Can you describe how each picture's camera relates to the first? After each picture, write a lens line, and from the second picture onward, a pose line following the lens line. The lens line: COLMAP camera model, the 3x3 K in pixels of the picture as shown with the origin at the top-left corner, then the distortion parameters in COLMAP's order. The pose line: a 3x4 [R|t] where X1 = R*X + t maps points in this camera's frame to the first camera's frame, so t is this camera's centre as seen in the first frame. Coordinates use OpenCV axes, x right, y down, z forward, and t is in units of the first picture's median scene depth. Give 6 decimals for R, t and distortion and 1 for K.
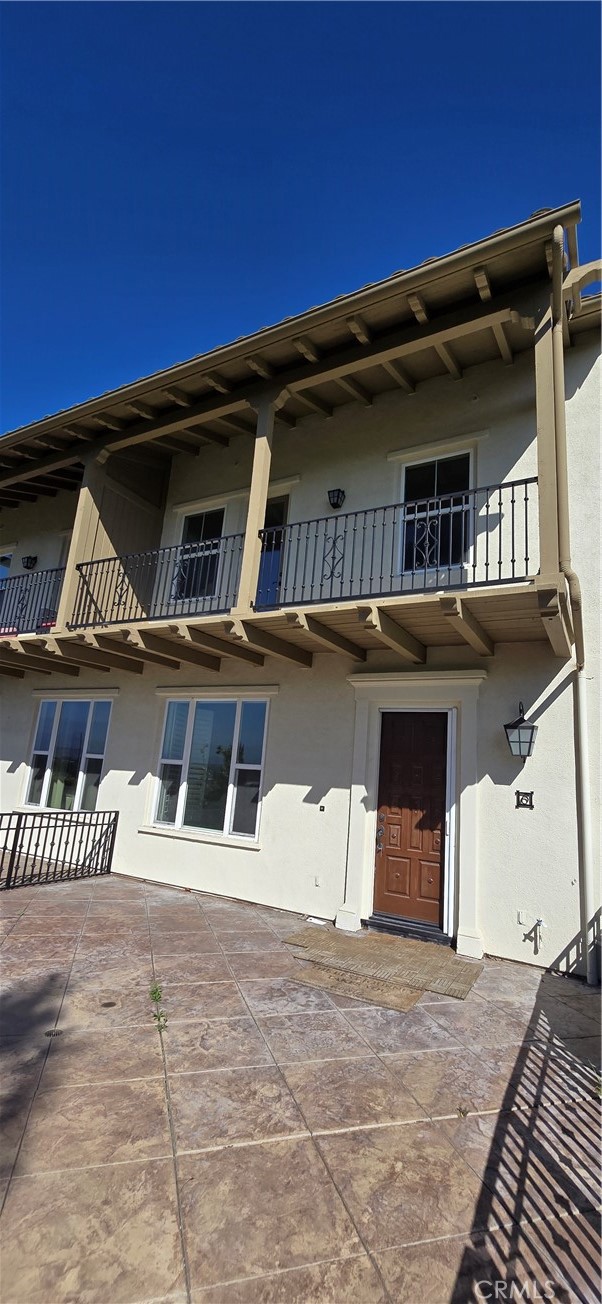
lens RADIAL K [[543.3, 0, 301.0], [0, 543.3, 652.0], [0, 0, 1]] dist [0.081700, -0.000089]
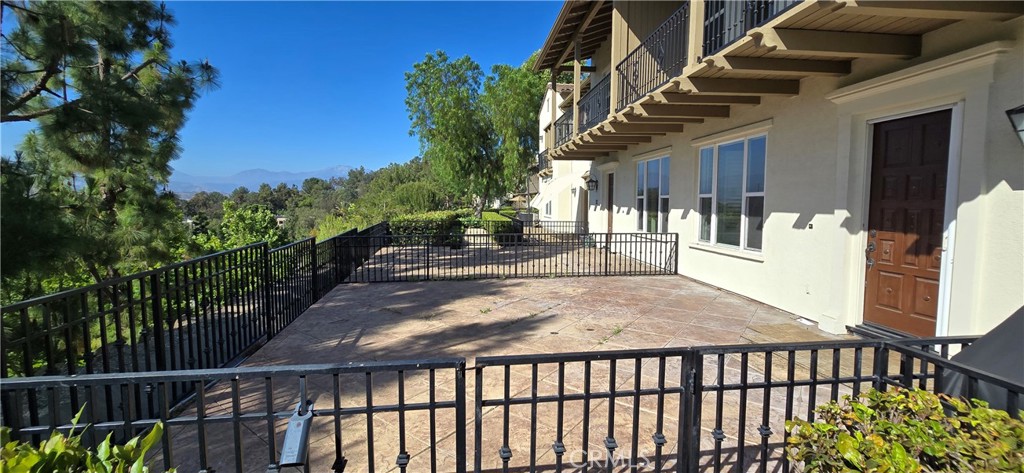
lens RADIAL K [[426.7, 0, 513.0], [0, 426.7, 206.1], [0, 0, 1]] dist [0.081700, -0.000089]
pose [[0.598827, -0.064032, -0.798315, 0.316632], [0.221764, 0.971080, 0.088460, 0.036027], [0.769563, -0.230010, 0.595709, 0.046603]]
